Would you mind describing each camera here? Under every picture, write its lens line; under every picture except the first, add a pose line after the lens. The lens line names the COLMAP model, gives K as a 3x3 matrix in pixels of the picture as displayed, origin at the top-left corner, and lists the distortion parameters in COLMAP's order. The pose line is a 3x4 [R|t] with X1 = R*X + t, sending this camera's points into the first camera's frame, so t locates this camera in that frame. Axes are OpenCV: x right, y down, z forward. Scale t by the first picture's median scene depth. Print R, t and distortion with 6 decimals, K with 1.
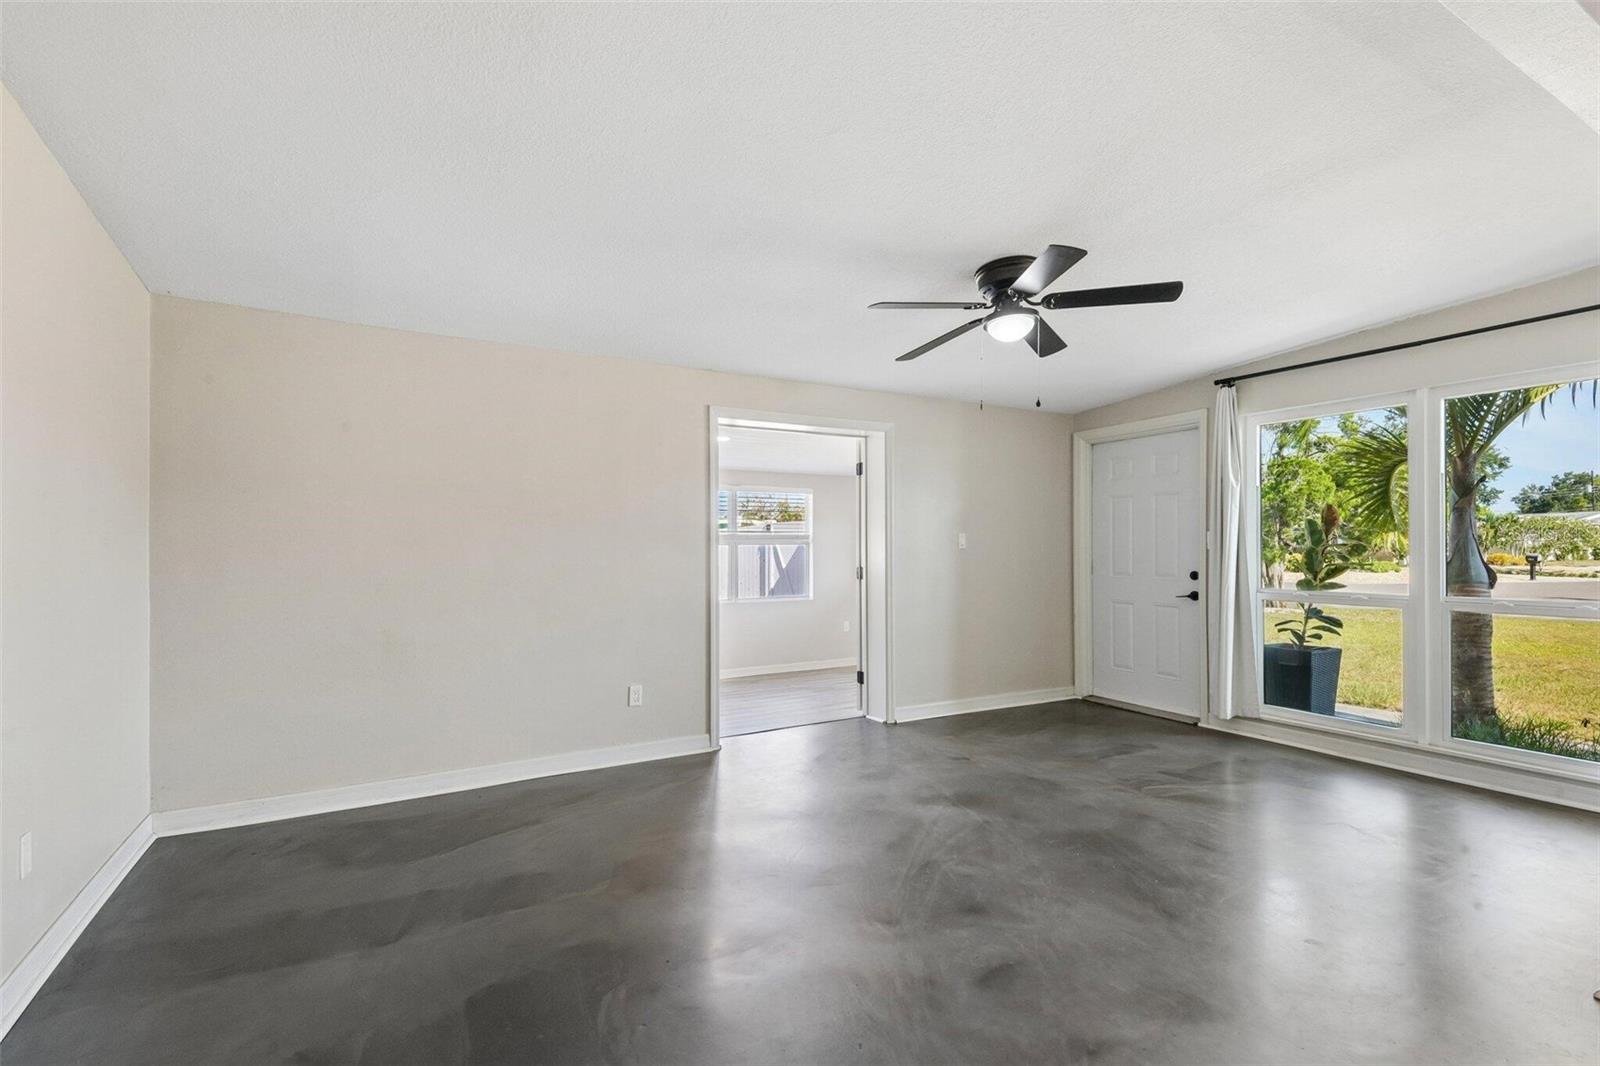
lens RADIAL K [[732.3, 0, 796.6], [0, 732.3, 542.9], [0, 0, 1]] dist [0.086181, -0.054107]
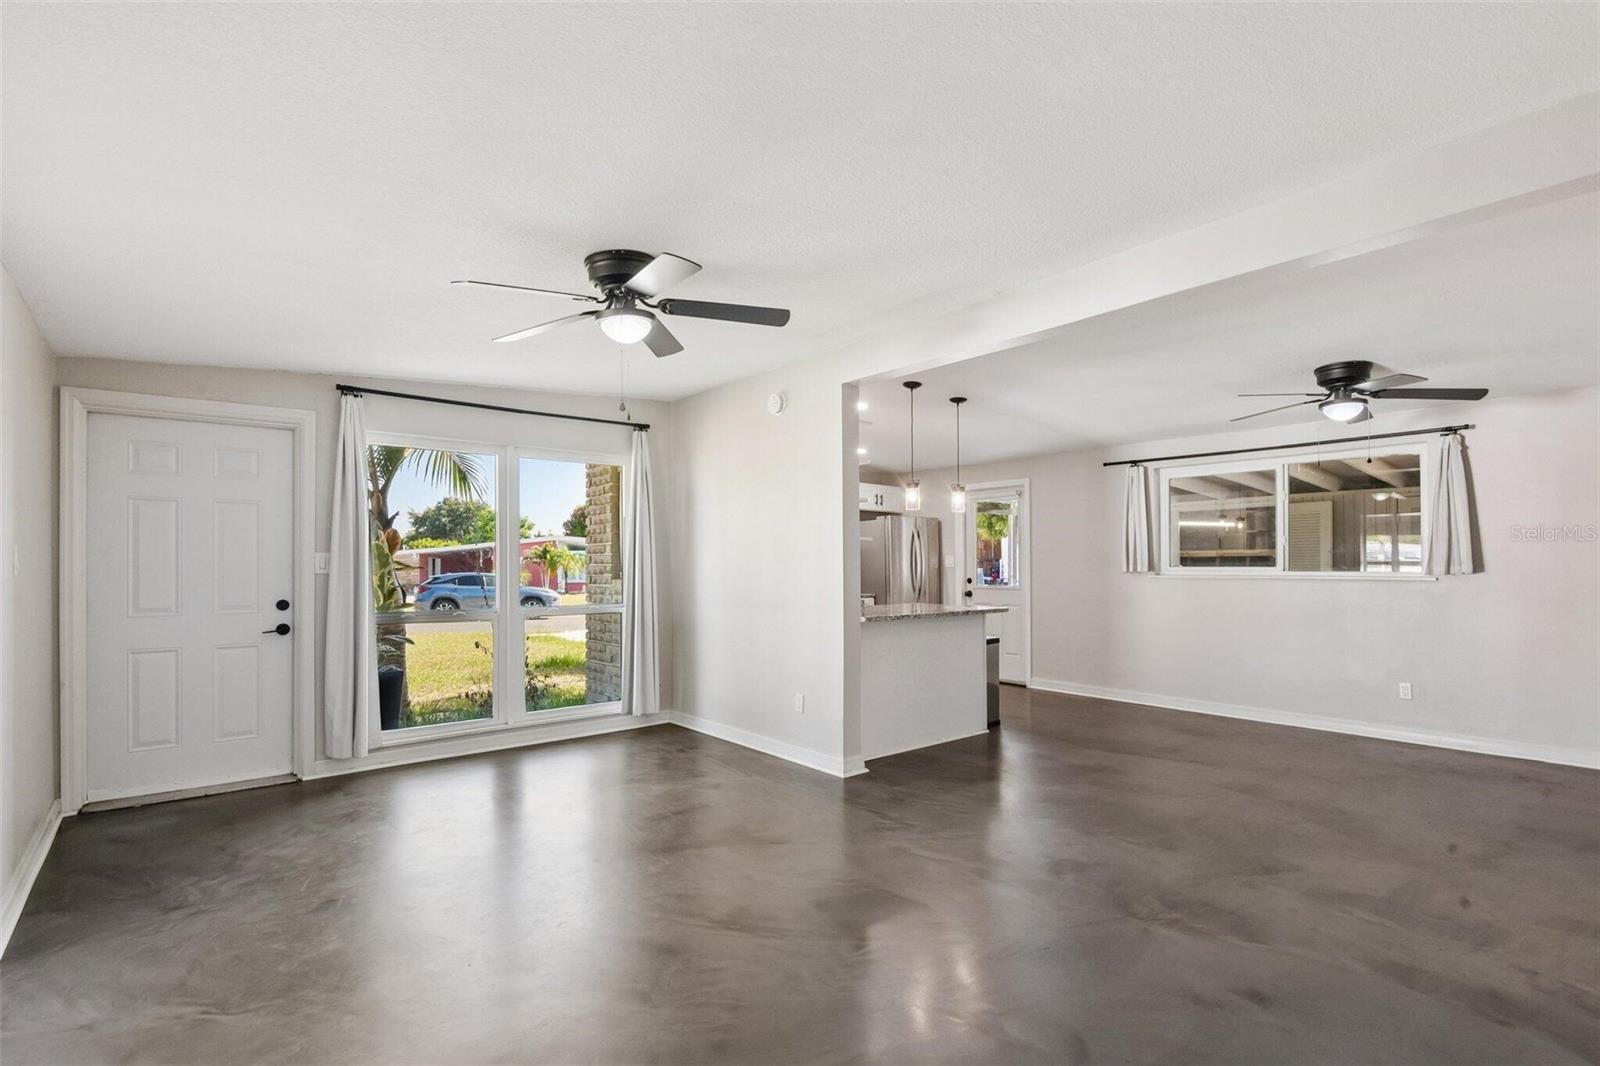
lens RADIAL K [[761.6, 0, 792.0], [0, 761.6, 563.0], [0, 0, 1]] dist [-0.000102, -0.000051]
pose [[-0.177382, 0.006312, 0.984122, -0.441566], [-0.000544, 0.999979, -0.006512, 0.002343], [-0.984142, -0.001691, -0.177375, 0.644710]]
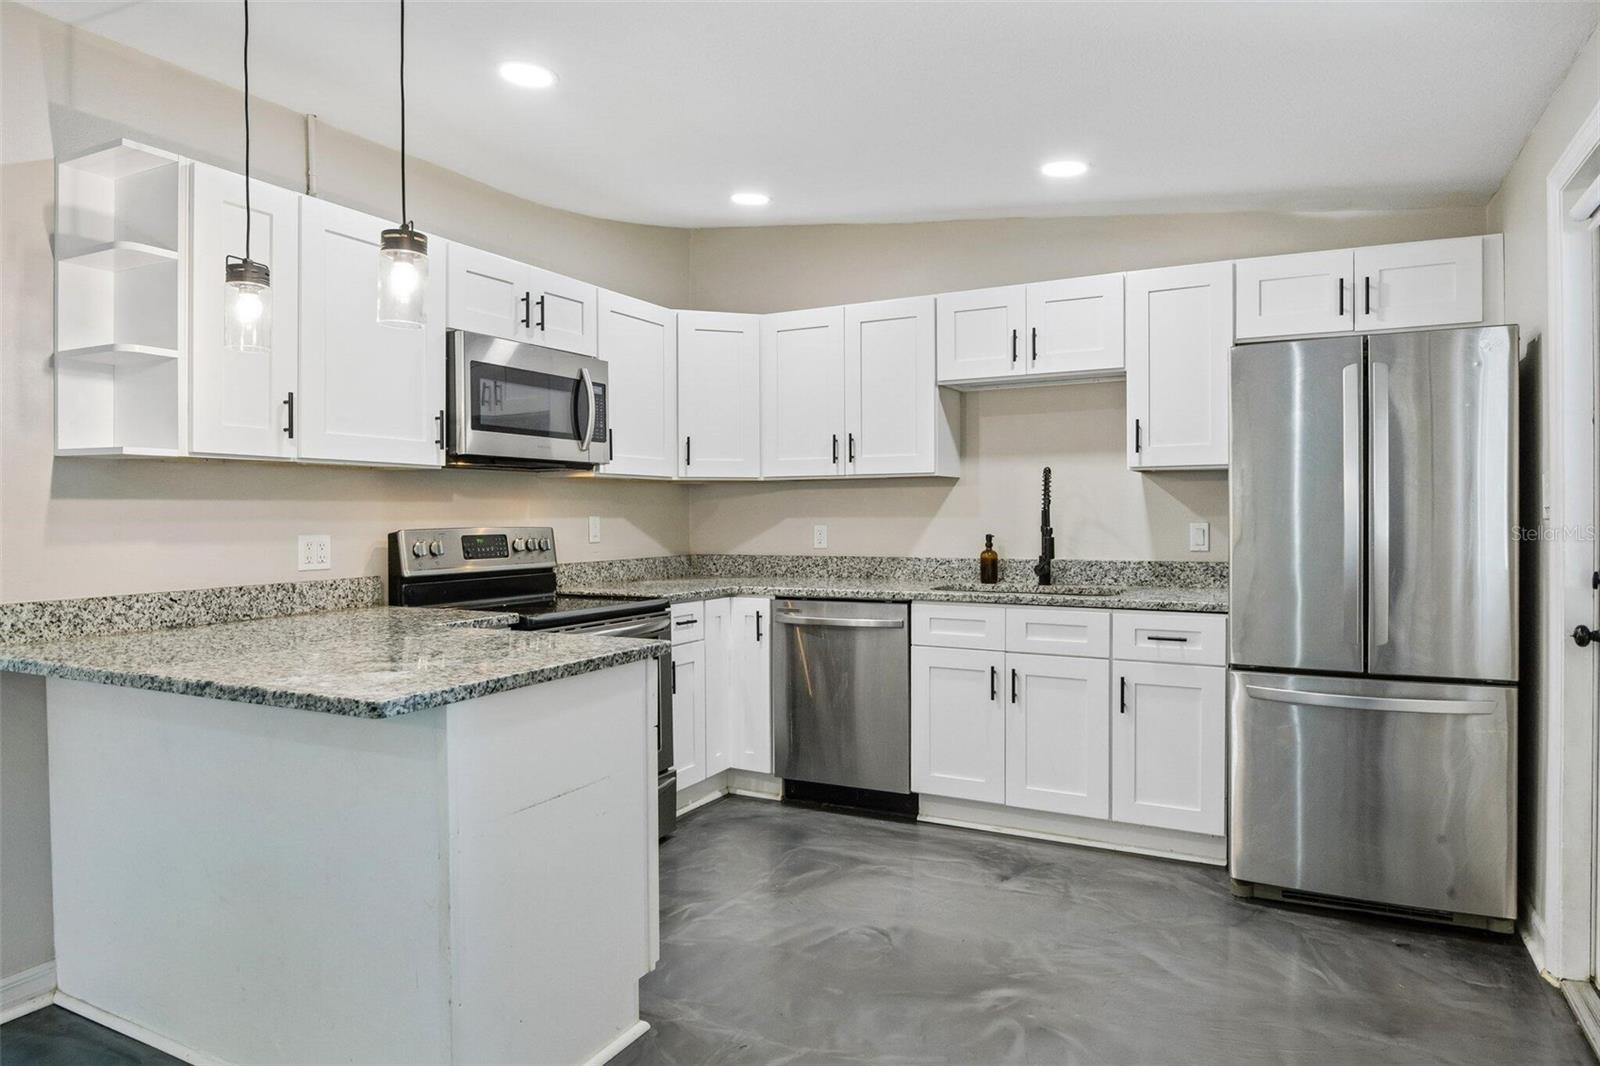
lens RADIAL K [[979.6, 0, 800.0], [0, 979.6, 533.0], [0, 0, 1]] dist [-0.019739, -0.000407]
pose [[0.840817, -0.012421, 0.541176, 0.556511], [0.002225, 0.999808, 0.019492, -0.003503], [-0.541314, -0.015185, 0.840683, -0.237152]]
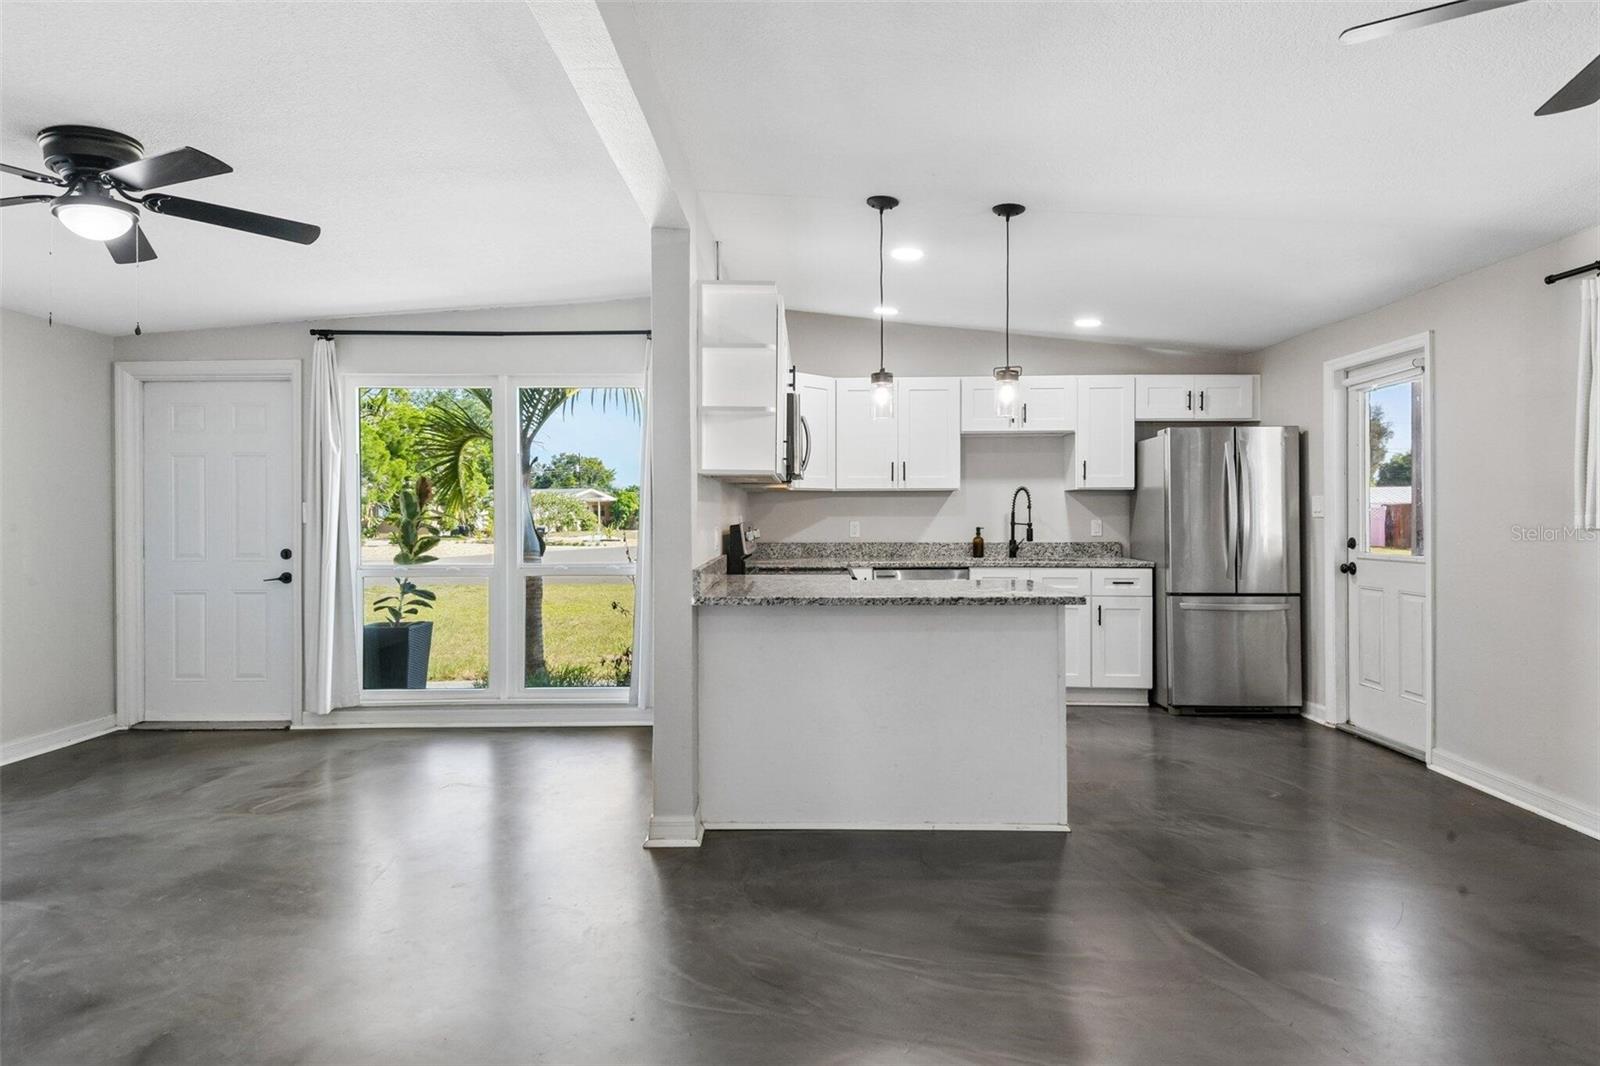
lens RADIAL K [[931.1, 0, 796.8], [0, 931.1, 522.5], [0, 0, 1]] dist [0.070325, -0.061575]
pose [[0.504372, -0.005149, 0.863471, -0.111104], [-0.001373, 0.999976, 0.006765, -0.000090], [-0.863485, -0.004598, 0.504353, -0.045564]]
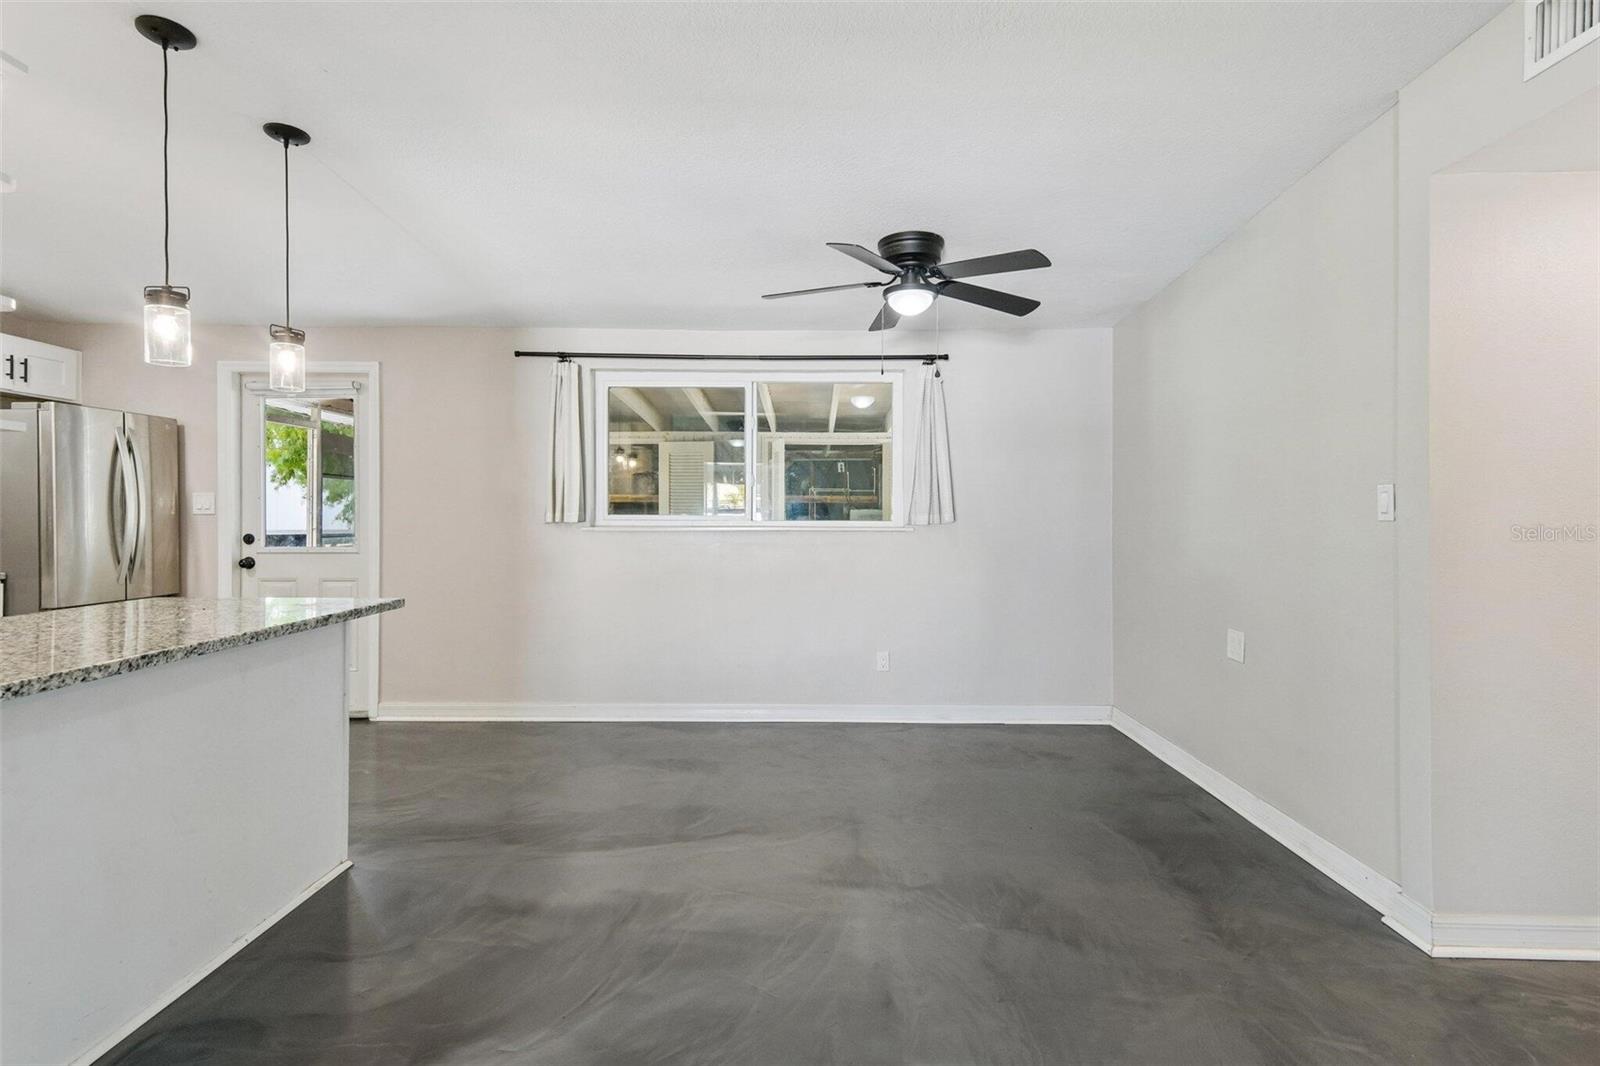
lens RADIAL K [[824.2, 0, 812.6], [0, 824.2, 511.5], [0, 0, 1]] dist [0.021819, -0.000529]
pose [[-0.871698, 0.001389, 0.490042, 0.066298], [-0.001734, 0.999981, -0.005919, 0.001653], [-0.490041, -0.006010, -0.871679, 0.500481]]
